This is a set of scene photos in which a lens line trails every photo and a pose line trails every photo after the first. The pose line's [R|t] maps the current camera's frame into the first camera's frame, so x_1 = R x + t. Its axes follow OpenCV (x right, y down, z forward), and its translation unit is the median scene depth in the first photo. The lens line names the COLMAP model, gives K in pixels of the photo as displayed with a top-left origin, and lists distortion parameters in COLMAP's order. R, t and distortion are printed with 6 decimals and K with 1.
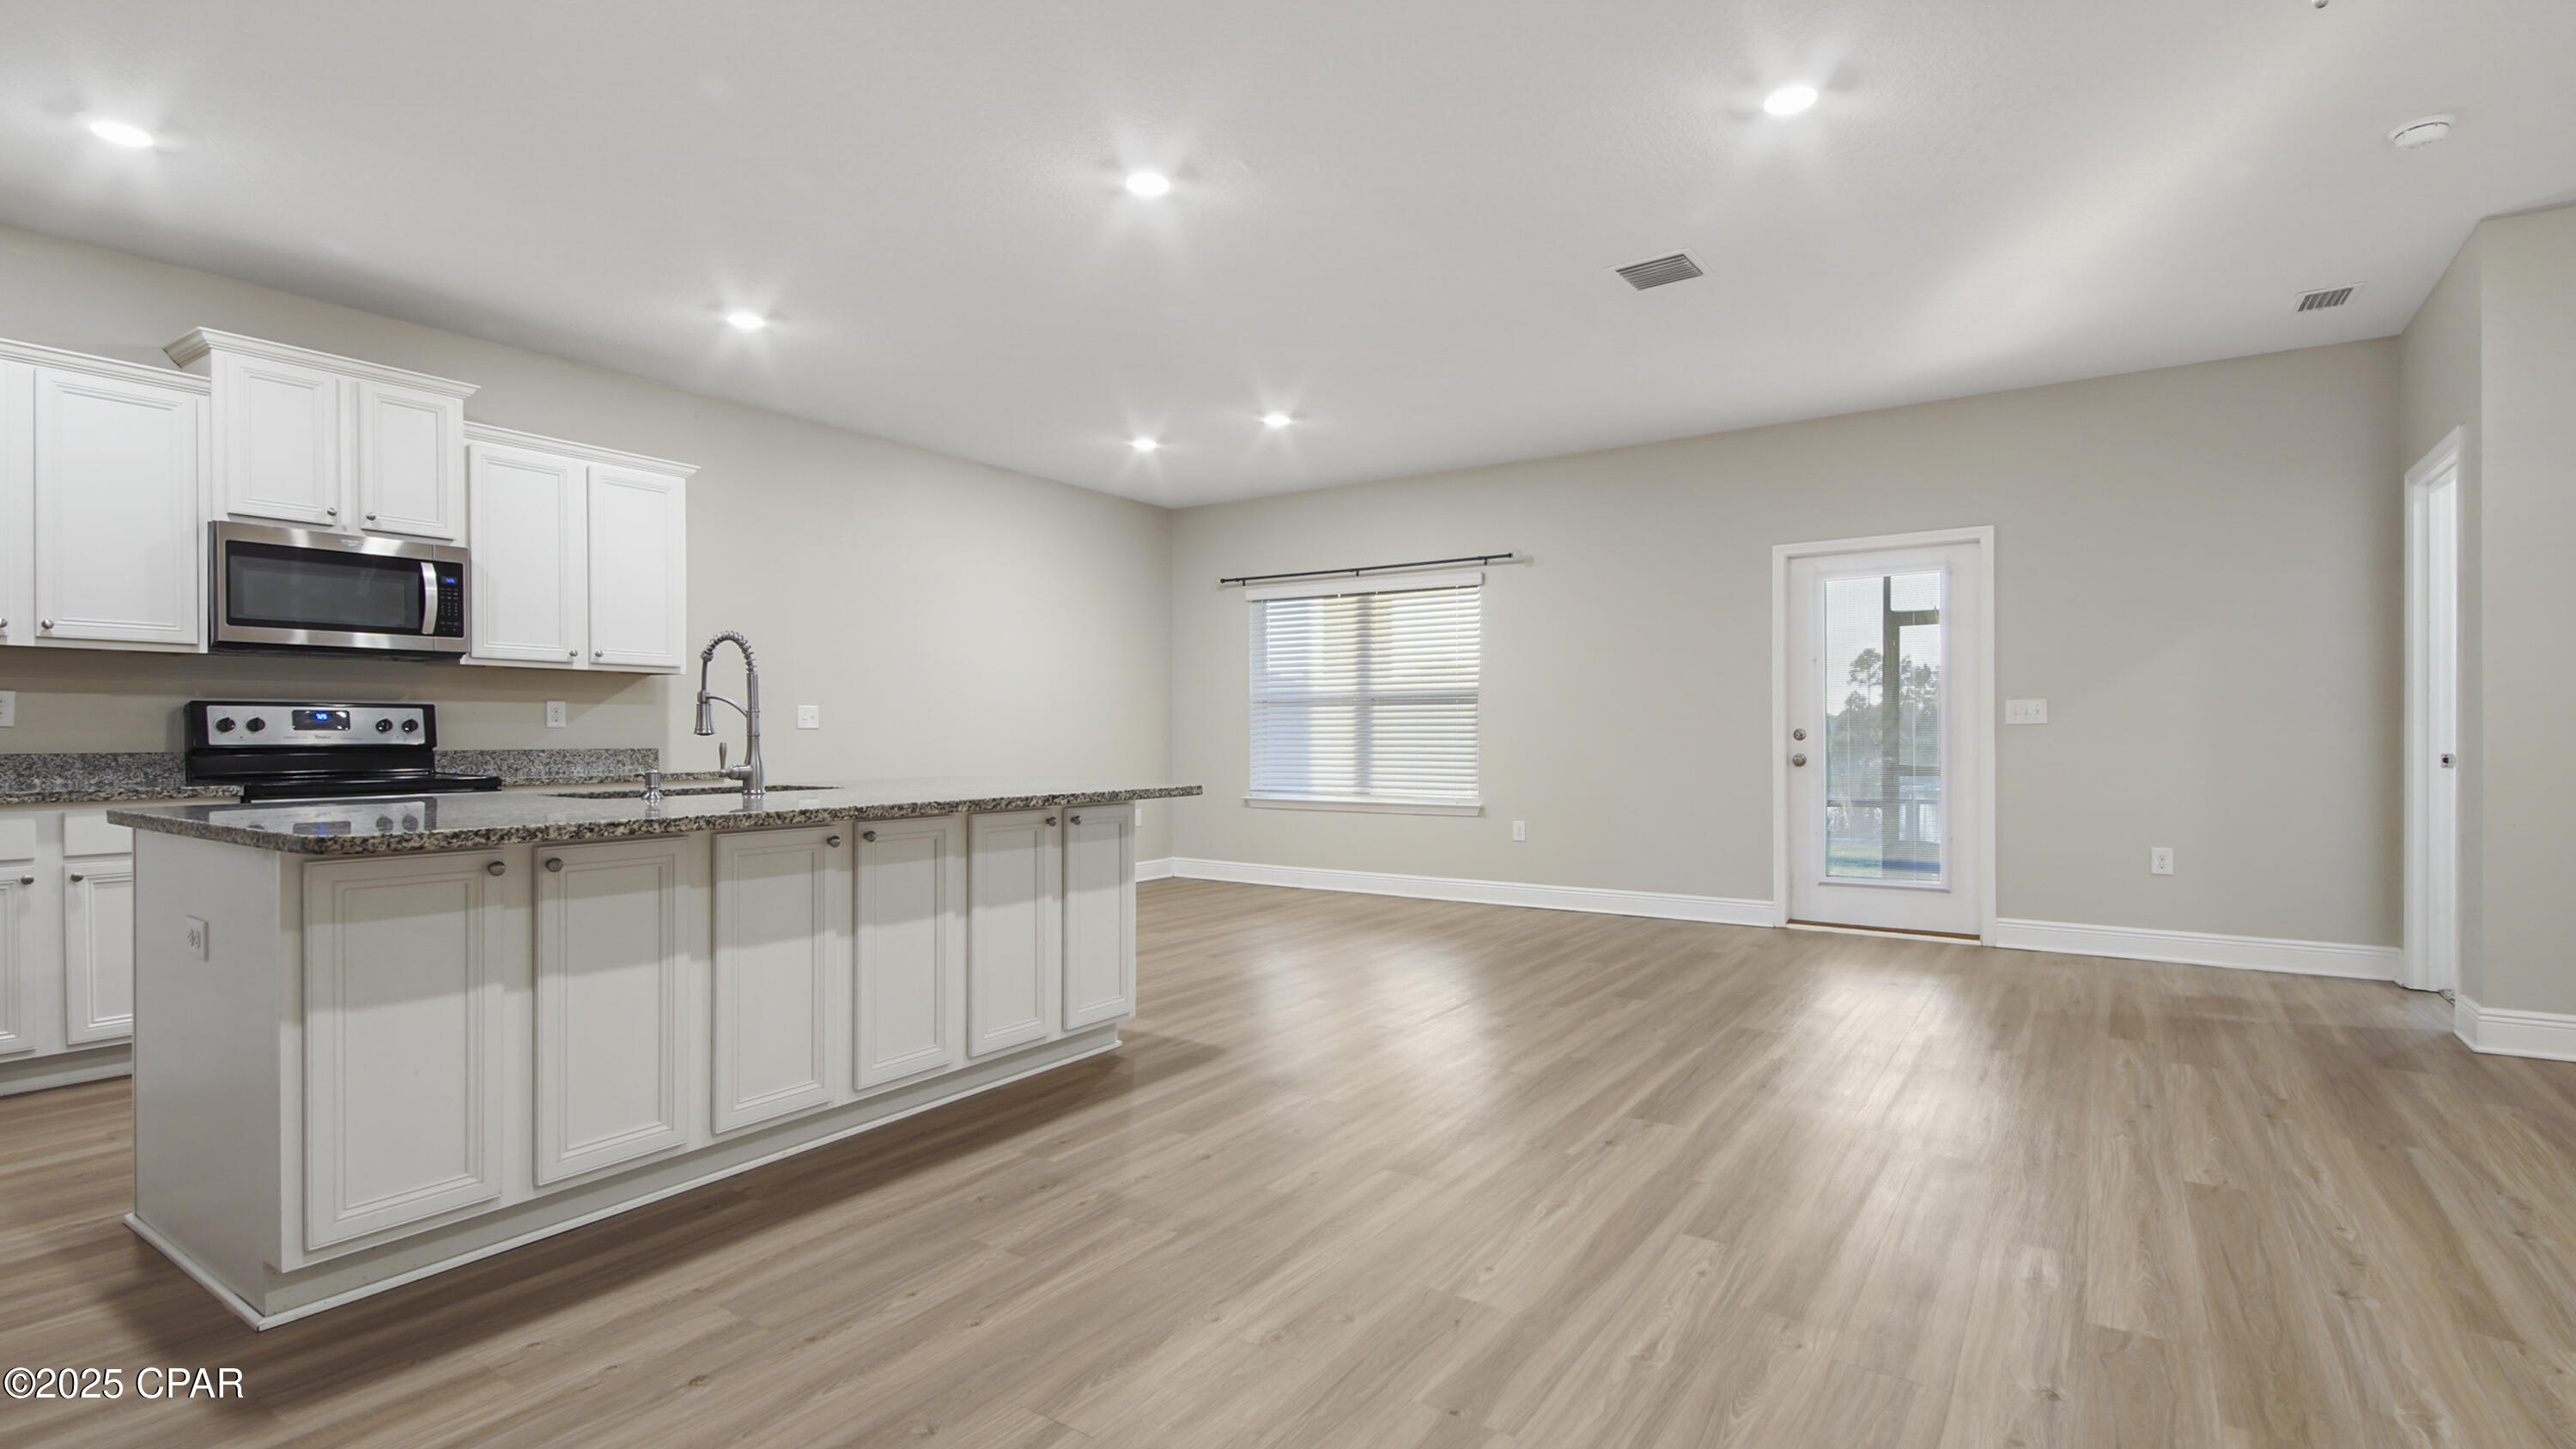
lens RADIAL K [[1198.7, 0, 1308.5], [0, 1198.7, 758.3], [0, 0, 1]] dist [0.046382, -0.030163]
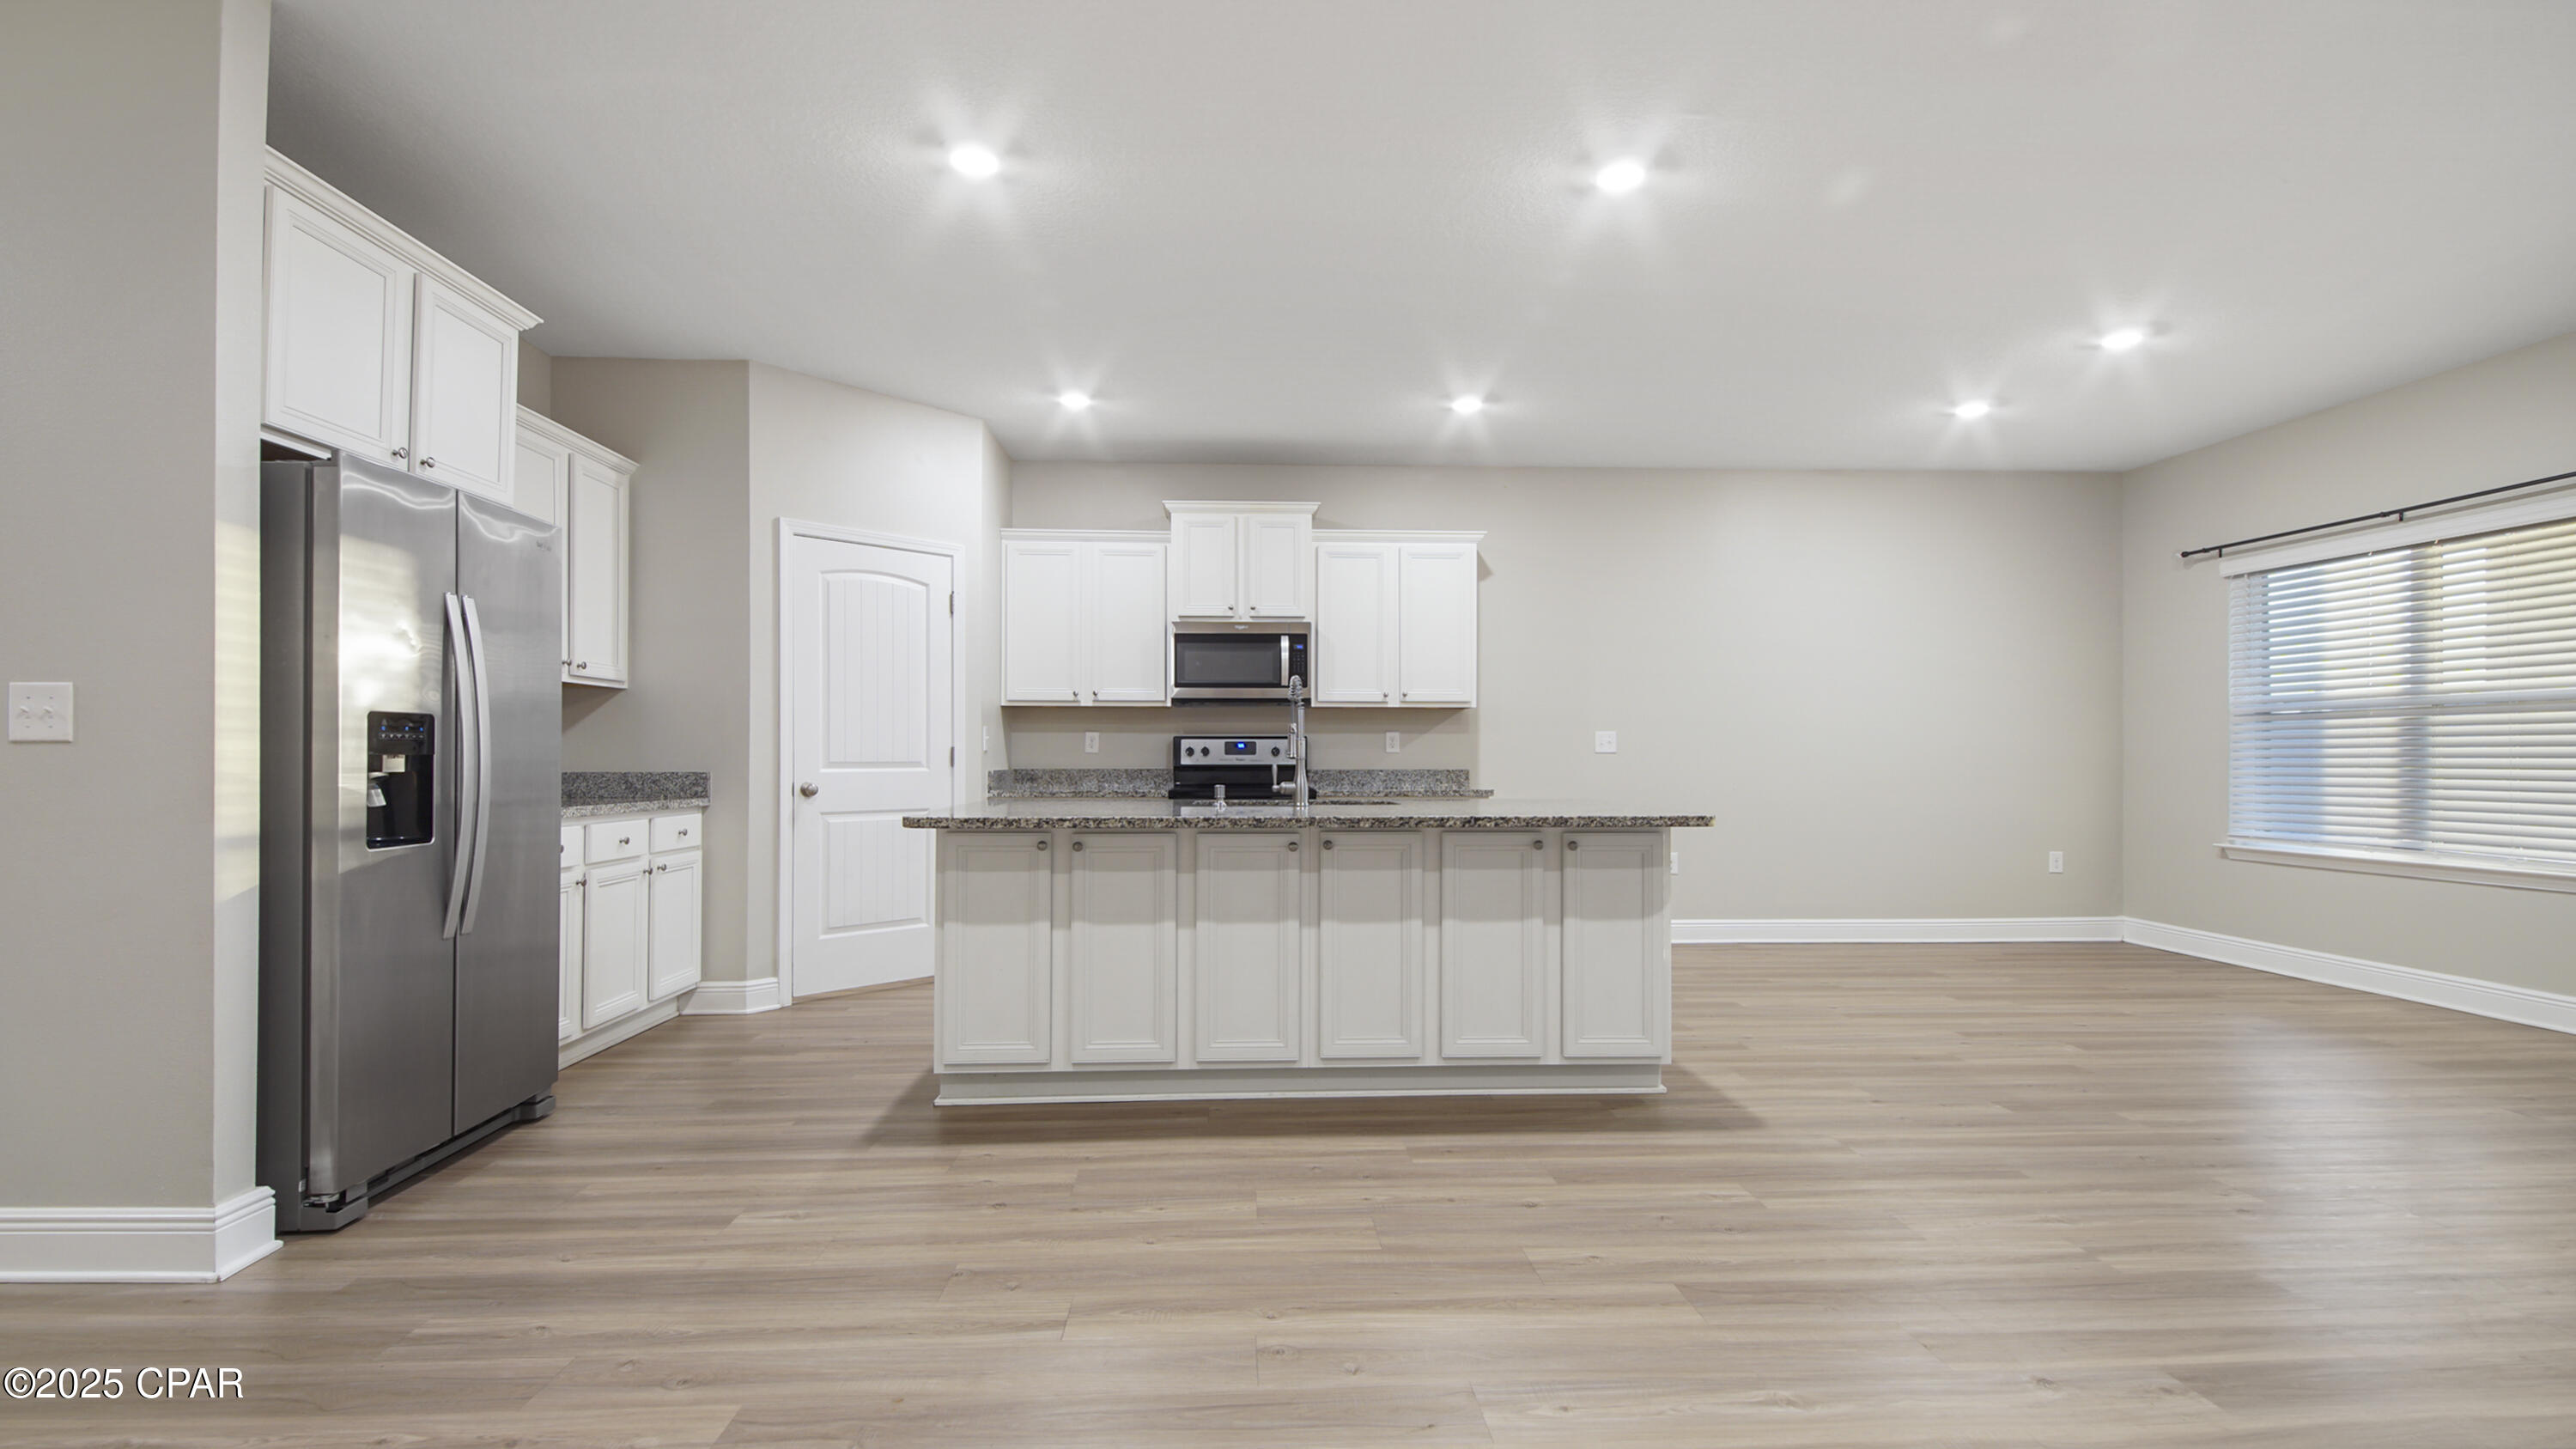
lens RADIAL K [[1199.1, 0, 1308.5], [0, 1199.1, 758.3], [0, 0, 1]] dist [0.046382, -0.030163]
pose [[0.585932, 0.001039, -0.810360, 0.424119], [-0.017919, 0.999771, -0.011674, -0.003452], [0.810162, 0.021361, 0.585816, 0.217960]]
